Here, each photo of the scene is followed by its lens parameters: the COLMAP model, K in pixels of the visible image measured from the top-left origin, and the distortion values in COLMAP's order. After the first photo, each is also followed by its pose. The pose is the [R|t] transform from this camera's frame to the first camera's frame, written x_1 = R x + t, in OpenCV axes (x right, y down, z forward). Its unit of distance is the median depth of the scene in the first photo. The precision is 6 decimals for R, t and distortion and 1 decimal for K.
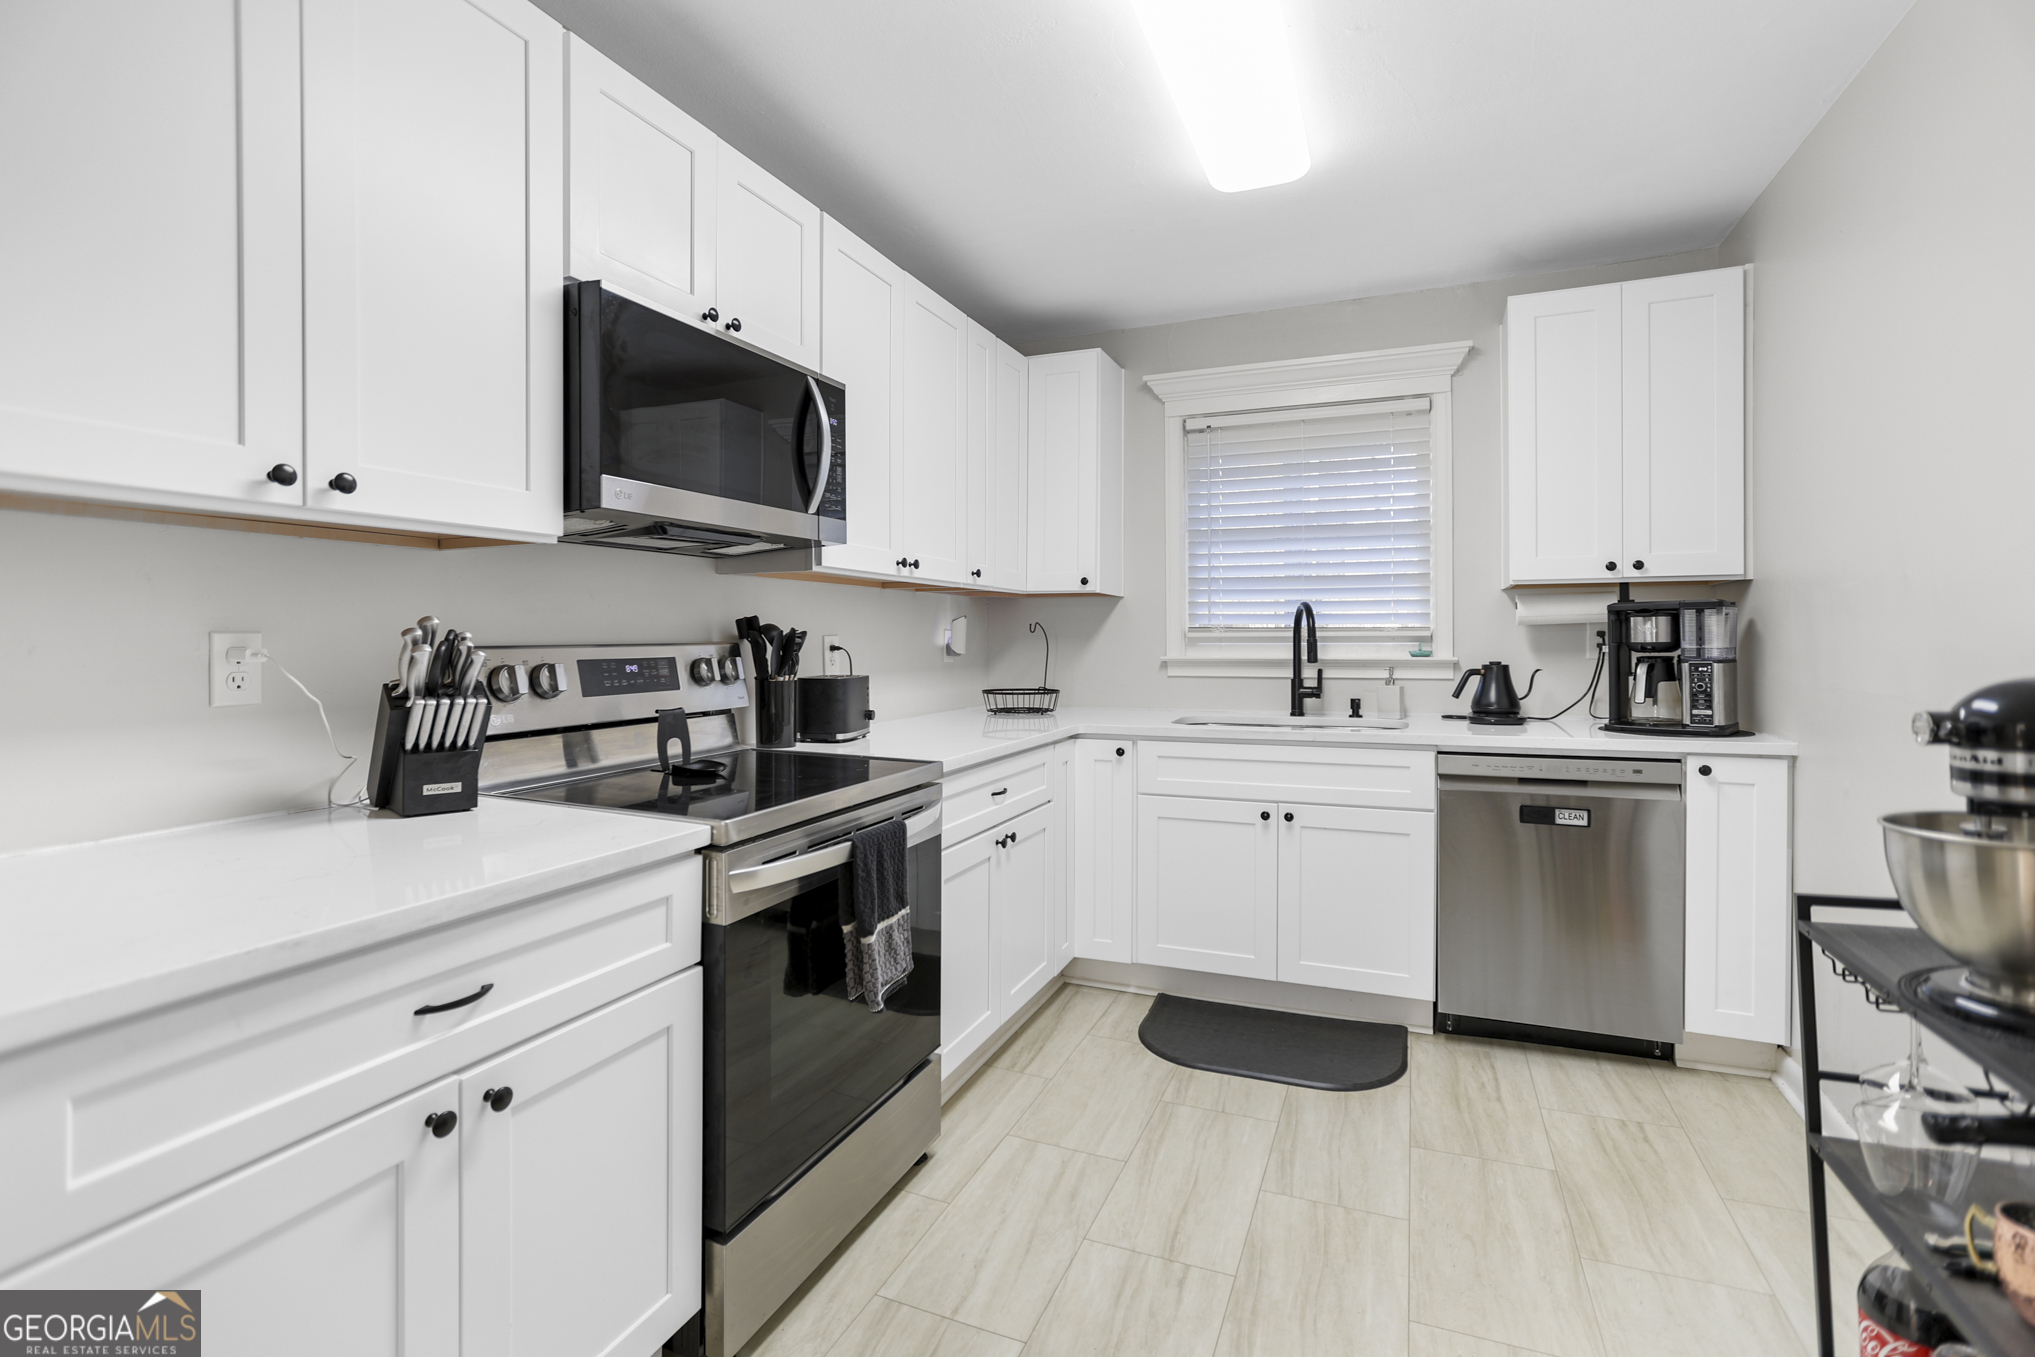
lens RADIAL K [[929.0, 0, 1039.6], [0, 929.0, 632.5], [0, 0, 1]] dist [-0.022160, 0.005253]
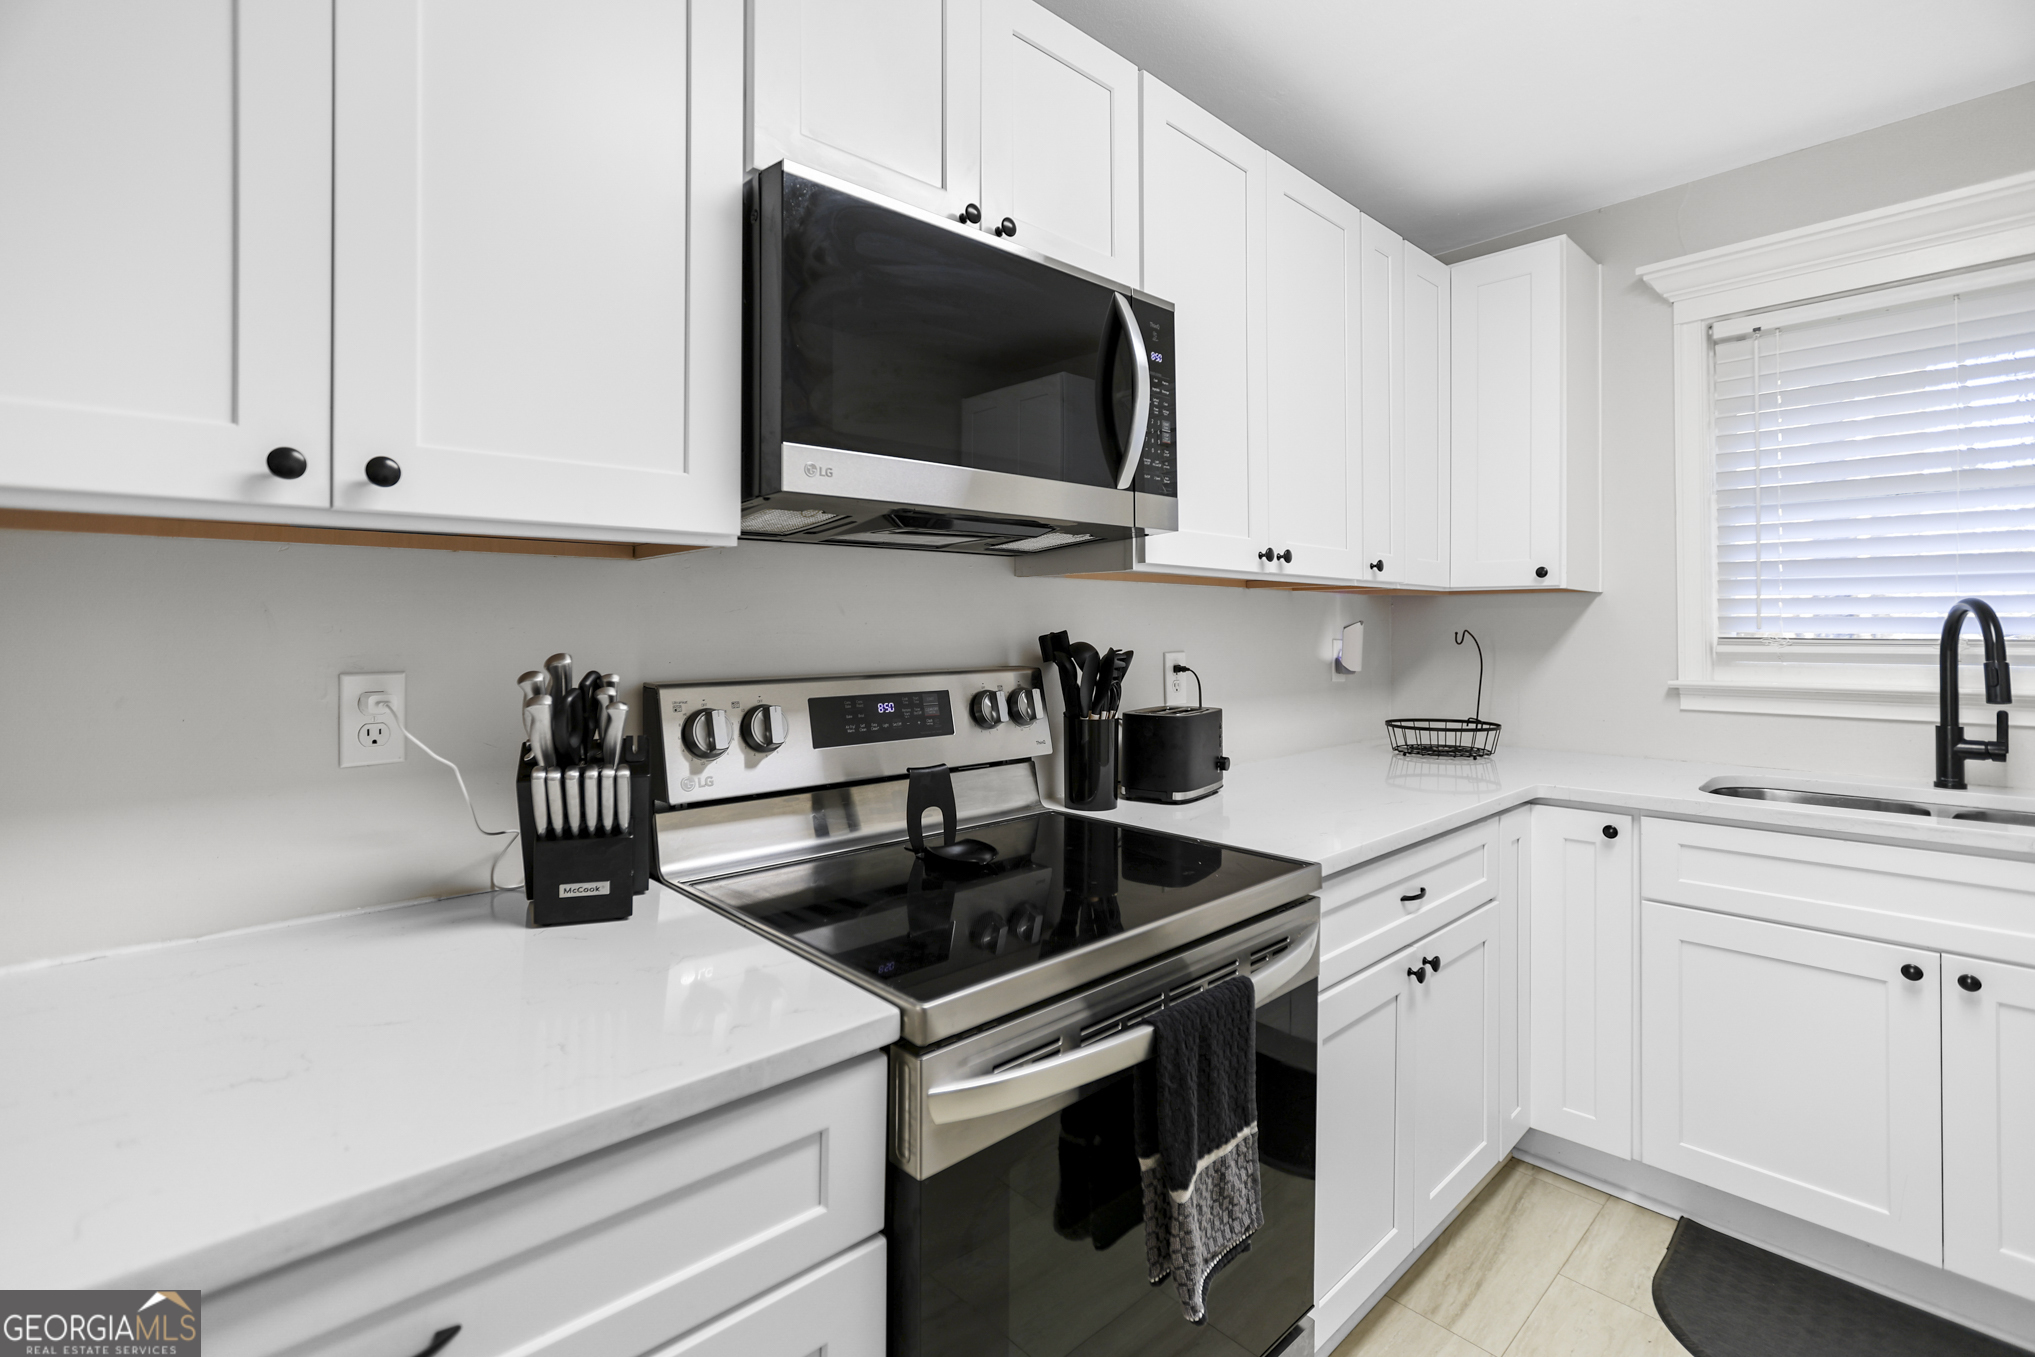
lens RADIAL K [[929.0, 0, 998.1], [0, 929.0, 622.9], [0, 0, 1]] dist [-0.022160, 0.005253]
pose [[0.897893, -0.002615, -0.440205, -0.022361], [0.001609, 0.999995, -0.002657, -0.025589], [0.440210, 0.001677, 0.897893, 0.323649]]
